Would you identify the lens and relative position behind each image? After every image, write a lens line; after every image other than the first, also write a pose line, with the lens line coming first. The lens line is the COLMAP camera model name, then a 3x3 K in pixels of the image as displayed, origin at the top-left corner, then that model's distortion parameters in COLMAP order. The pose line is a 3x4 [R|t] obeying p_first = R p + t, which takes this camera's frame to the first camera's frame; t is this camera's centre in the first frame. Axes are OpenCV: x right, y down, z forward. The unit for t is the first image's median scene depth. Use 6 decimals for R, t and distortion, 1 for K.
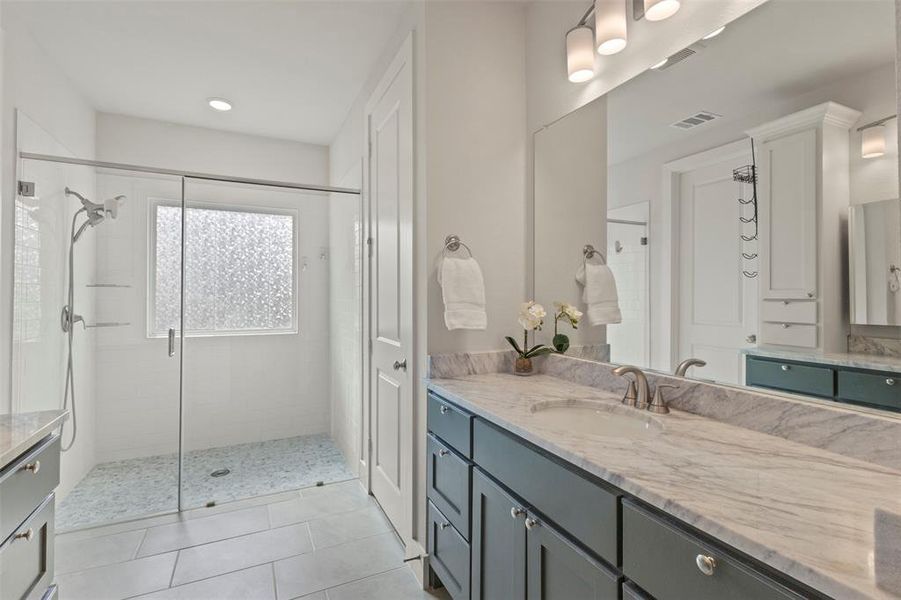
lens RADIAL K [[419.6, 0, 450.7], [0, 419.6, 286.3], [0, 0, 1]] dist [-0.000519, 0.000997]
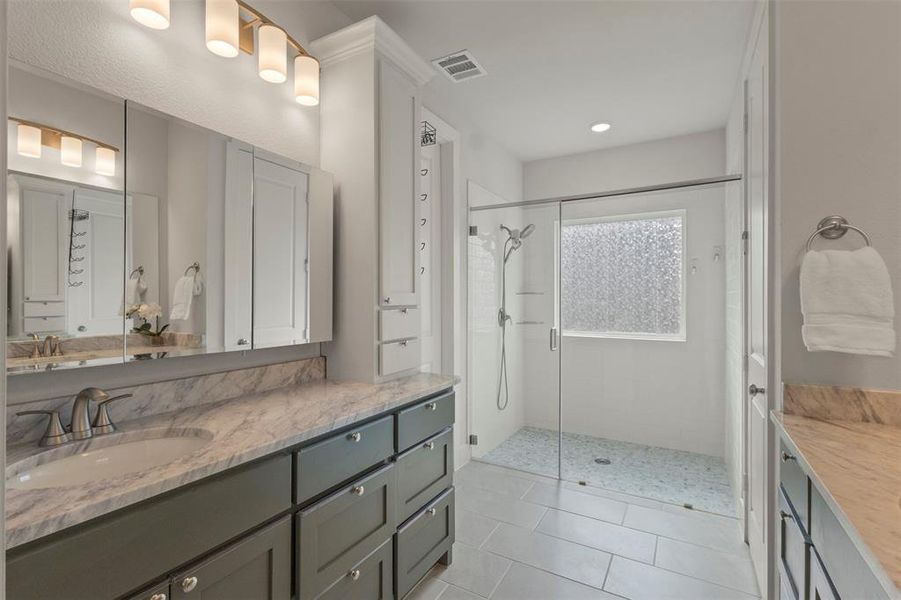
lens RADIAL K [[419.6, 0, 446.2], [0, 419.6, 298.7], [0, 0, 1]] dist [-0.000519, 0.000997]
pose [[0.555462, -0.001748, -0.831540, 0.200488], [0.017339, 0.999805, 0.009481, -0.002684], [0.831361, -0.019684, 0.555384, 0.070395]]
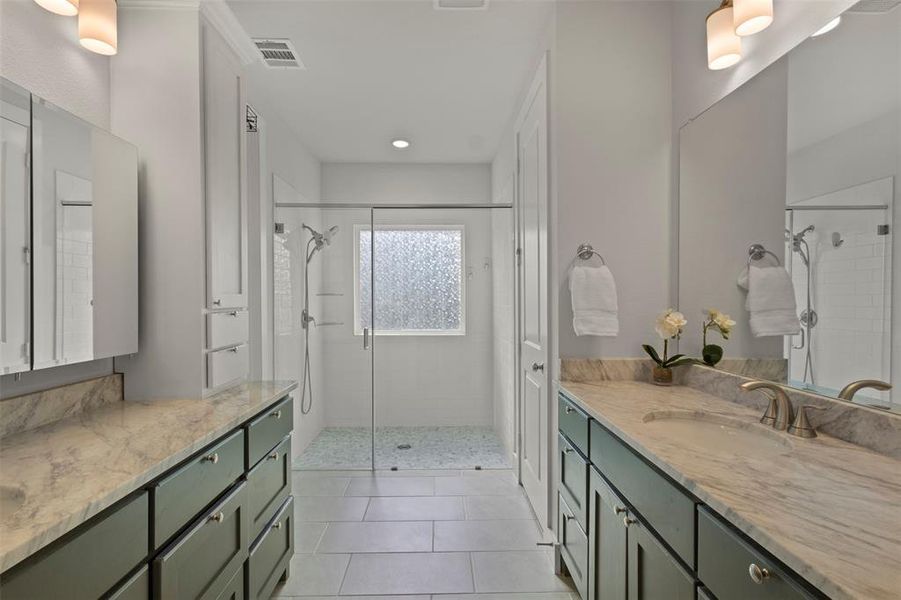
lens RADIAL K [[419.6, 0, 449.4], [0, 419.6, 300.4], [0, 0, 1]] dist [-0.000519, 0.000997]
pose [[0.908969, -0.002365, -0.416857, 0.115071], [0.011799, 0.999729, 0.020056, -0.007294], [0.416697, -0.023148, 0.908751, -0.066833]]
